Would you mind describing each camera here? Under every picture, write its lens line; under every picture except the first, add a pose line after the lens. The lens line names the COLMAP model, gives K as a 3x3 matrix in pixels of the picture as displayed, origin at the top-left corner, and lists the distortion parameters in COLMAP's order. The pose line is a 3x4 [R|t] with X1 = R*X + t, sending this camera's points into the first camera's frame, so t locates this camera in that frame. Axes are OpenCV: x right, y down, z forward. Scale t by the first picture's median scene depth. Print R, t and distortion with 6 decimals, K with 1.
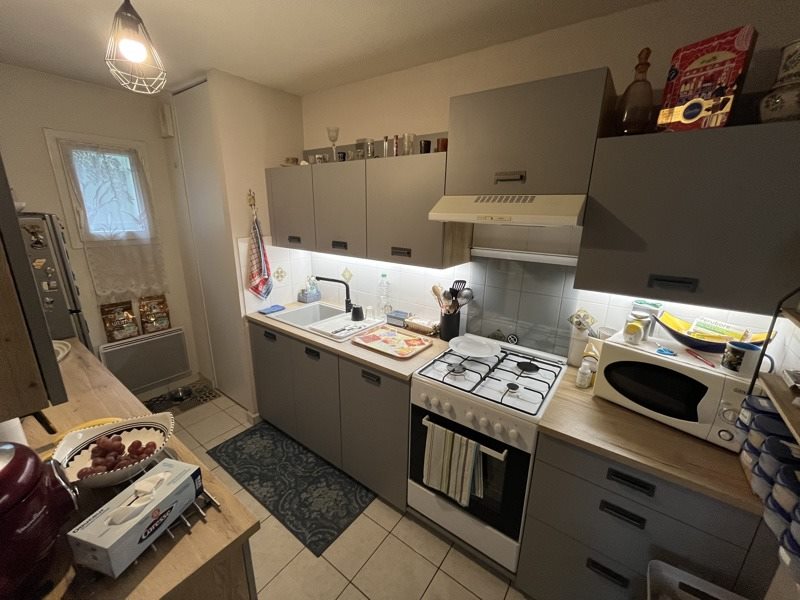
lens RADIAL K [[324.7, 0, 401.7], [0, 324.7, 302.0], [0, 0, 1]] dist [-0.000385, 0.000054]
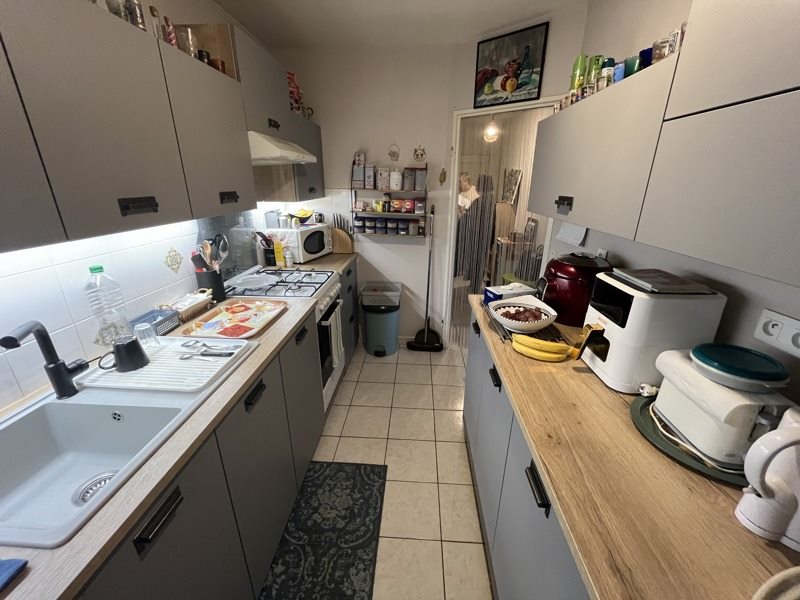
lens RADIAL K [[324.7, 0, 401.9], [0, 324.7, 297.6], [0, 0, 1]] dist [-0.000385, 0.000054]
pose [[-0.545866, -0.314493, 0.776611, -0.831522], [0.204682, 0.848750, 0.487574, -0.222307], [-0.812487, 0.425108, -0.398933, 0.977584]]
